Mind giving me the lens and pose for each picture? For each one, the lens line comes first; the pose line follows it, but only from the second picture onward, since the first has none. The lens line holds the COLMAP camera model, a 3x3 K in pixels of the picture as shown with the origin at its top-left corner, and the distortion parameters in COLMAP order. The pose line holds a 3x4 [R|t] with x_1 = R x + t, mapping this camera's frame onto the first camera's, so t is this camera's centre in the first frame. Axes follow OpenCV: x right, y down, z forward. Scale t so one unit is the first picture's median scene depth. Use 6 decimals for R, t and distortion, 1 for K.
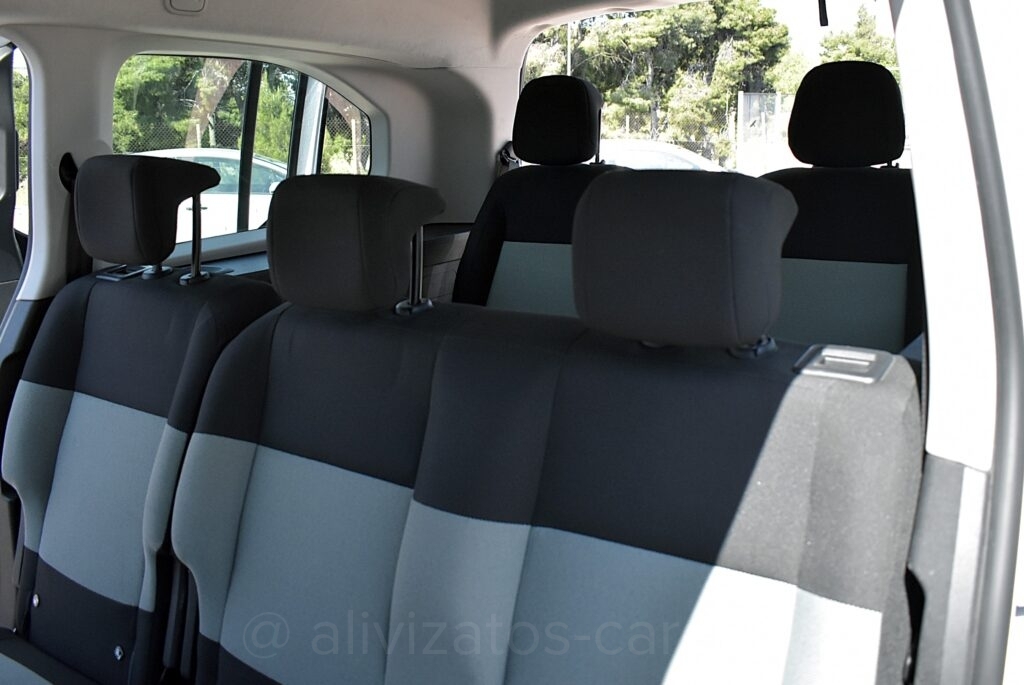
lens RADIAL K [[842.8, 0, 510.2], [0, 842.8, 289.4], [0, 0, 1]] dist [-0.098869, 0.002129]
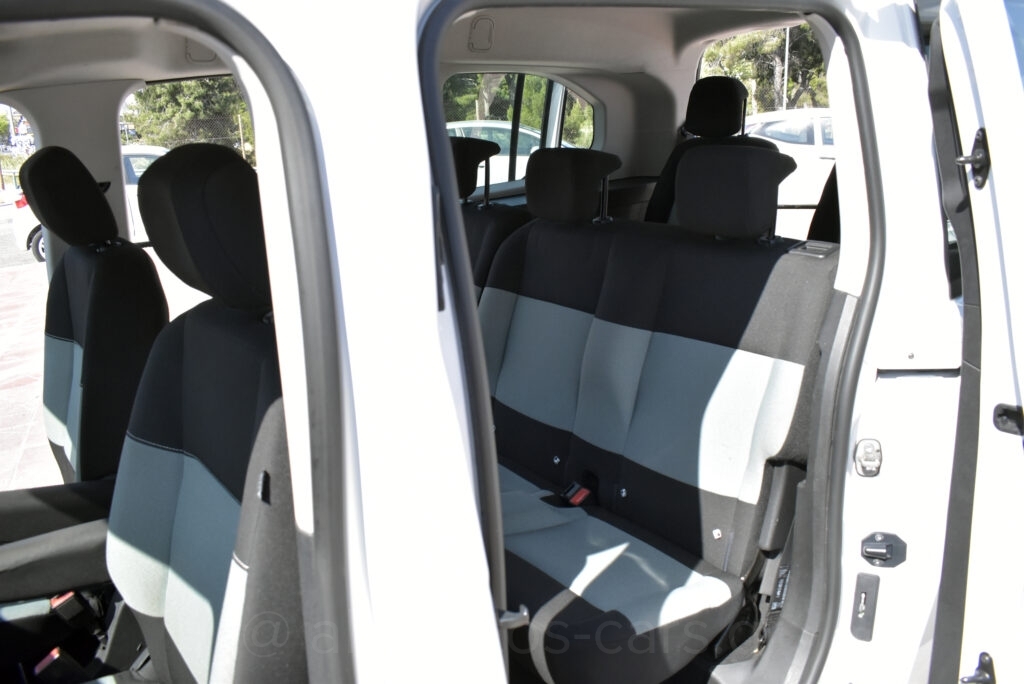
lens RADIAL K [[794.2, 0, 512.0], [0, 794.2, 342.0], [0, 0, 1]] dist [-0.096426, 0.004172]
pose [[0.953815, 0.057242, -0.294891, 0.145568], [-0.020796, 0.991904, 0.125274, 0.046778], [0.299675, -0.113356, 0.947283, -0.475816]]
